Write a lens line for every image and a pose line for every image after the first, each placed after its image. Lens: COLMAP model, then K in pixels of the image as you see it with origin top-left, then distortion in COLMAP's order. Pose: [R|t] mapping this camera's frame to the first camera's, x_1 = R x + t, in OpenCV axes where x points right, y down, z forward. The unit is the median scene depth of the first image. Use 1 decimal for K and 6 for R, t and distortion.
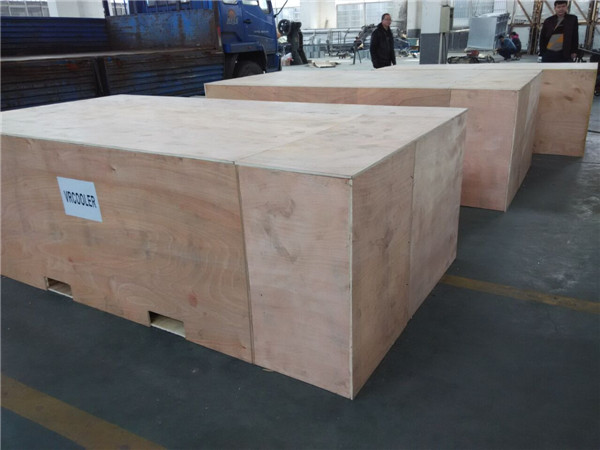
lens RADIAL K [[490.4, 0, 300.0], [0, 490.4, 225.0], [0, 0, 1]] dist [0.088766, -0.097441]
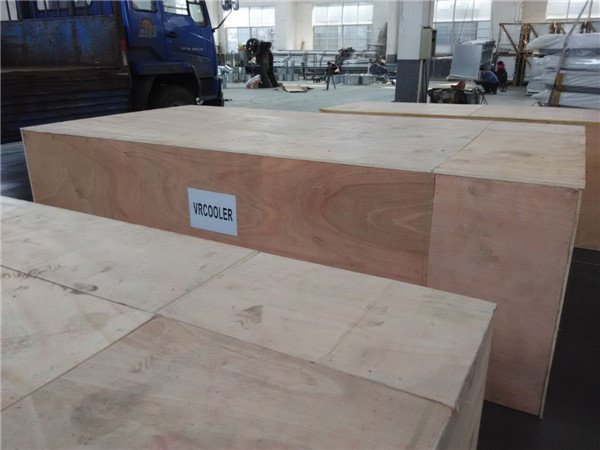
lens RADIAL K [[490.4, 0, 300.0], [0, 490.4, 225.0], [0, 0, 1]] dist [0.088766, -0.097441]
pose [[0.999010, 0.022864, 0.038167, 0.028790], [-0.021399, 0.999035, -0.038357, -0.038029], [-0.039007, 0.037502, 0.998535, 0.098171]]
